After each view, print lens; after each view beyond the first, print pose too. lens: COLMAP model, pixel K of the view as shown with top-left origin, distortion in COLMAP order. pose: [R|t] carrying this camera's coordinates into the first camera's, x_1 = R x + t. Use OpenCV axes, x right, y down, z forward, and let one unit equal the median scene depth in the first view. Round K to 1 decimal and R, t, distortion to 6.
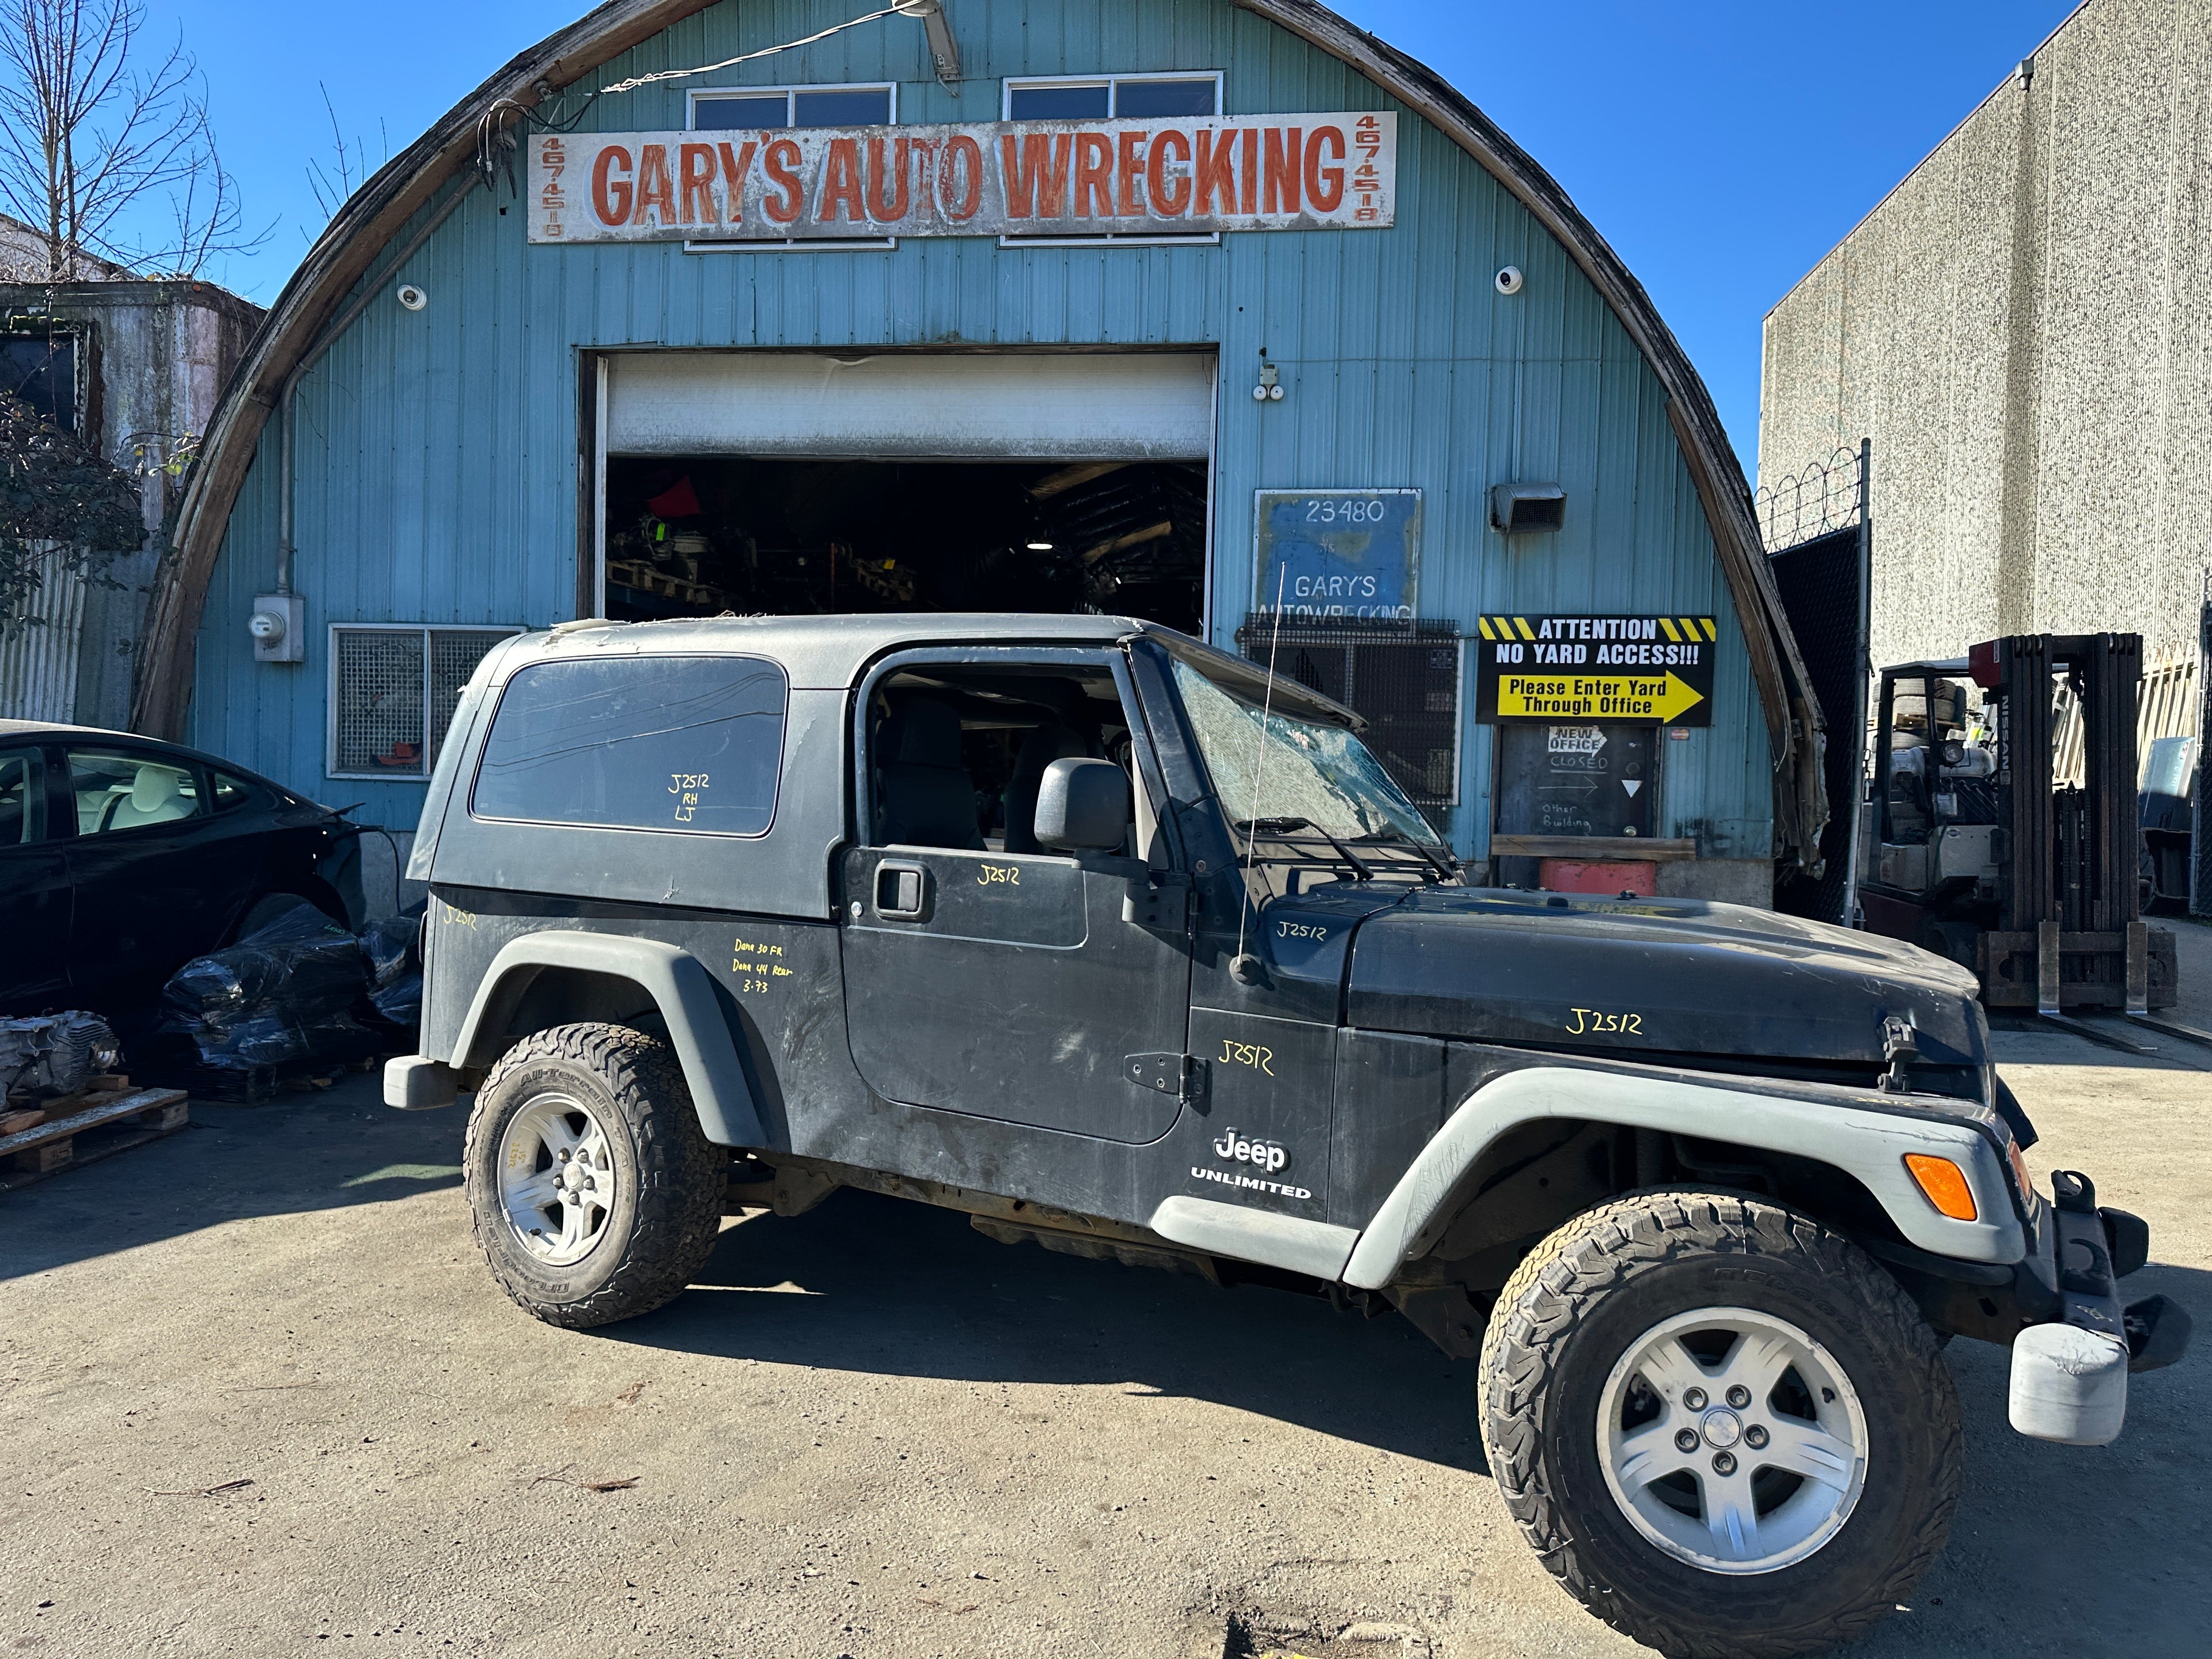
lens RADIAL K [[1540.0, 0, 1119.5], [0, 1540.0, 810.5], [0, 0, 1]] dist [0.137003, -0.236292]
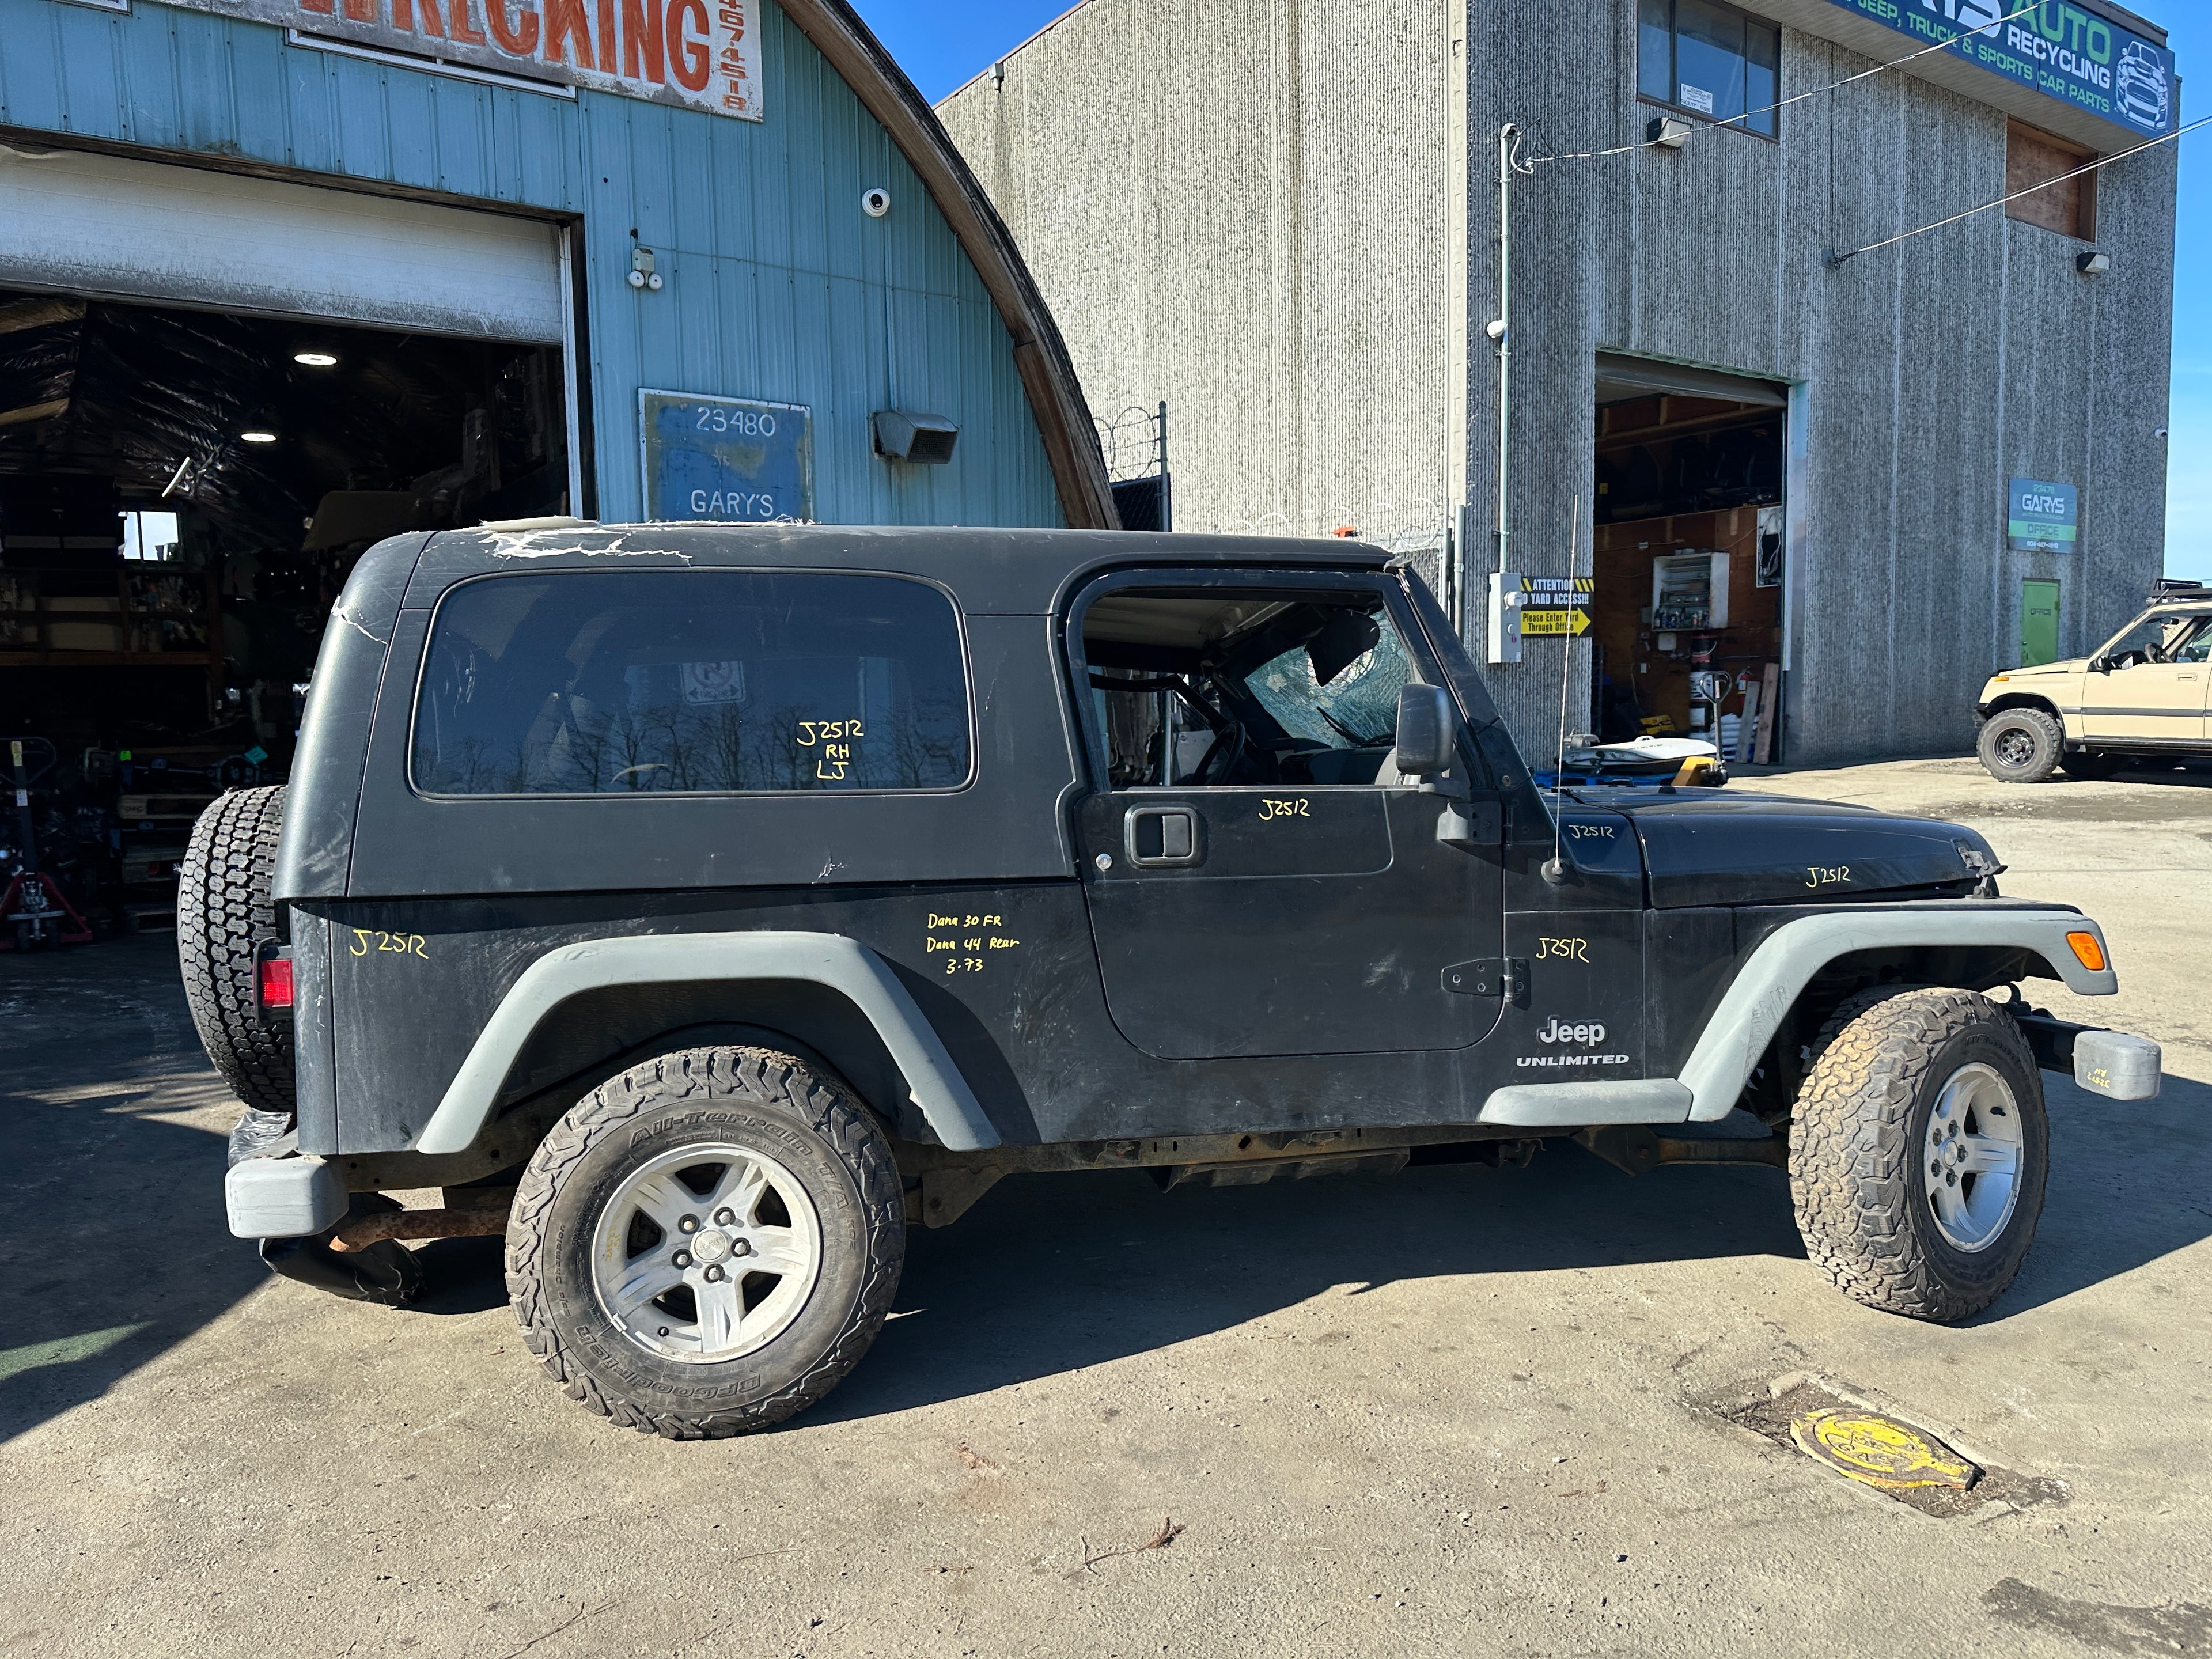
lens RADIAL K [[1568.7, 0, 1112.8], [0, 1568.7, 831.9], [0, 0, 1]] dist [0.028683, -0.027896]
pose [[0.760409, -0.087951, 0.643462, -0.313816], [0.050030, 0.995776, 0.076984, -0.009610], [-0.647515, -0.026346, 0.761597, 0.127737]]
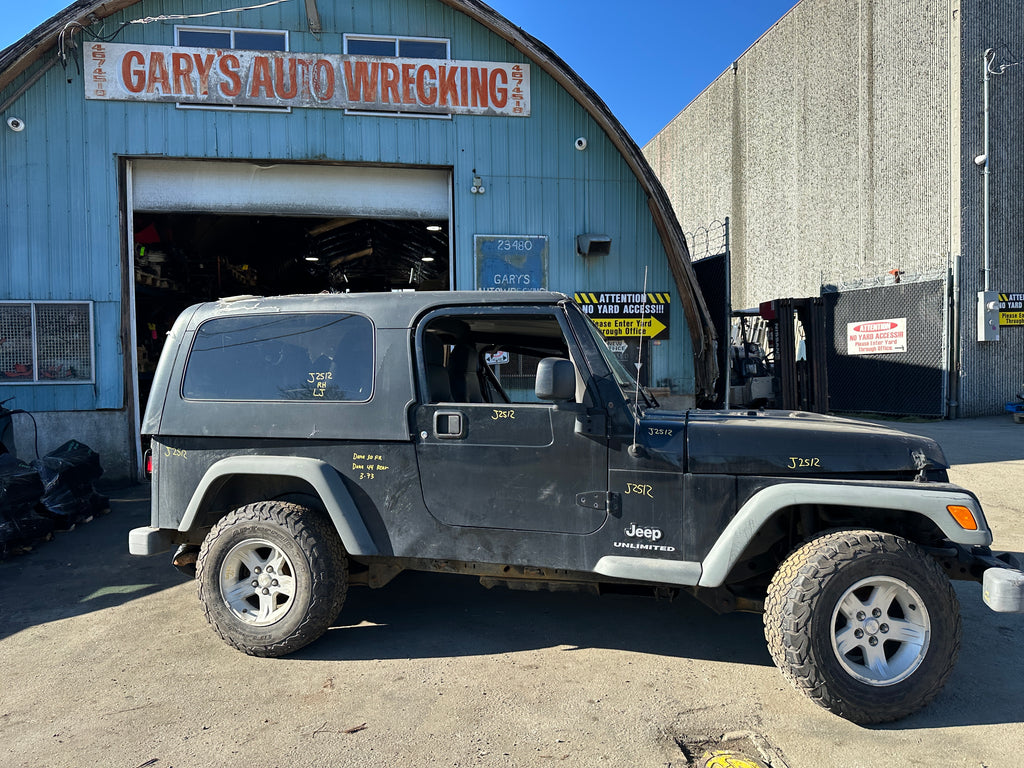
lens RADIAL K [[715.3, 0, 515.4], [0, 715.3, 387.7], [0, 0, 1]] dist [0.085792, -0.113279]
pose [[0.965221, -0.041816, 0.258071, -0.124106], [0.040591, 0.999125, 0.010078, -0.001518], [-0.258267, 0.000748, 0.966073, 0.020026]]
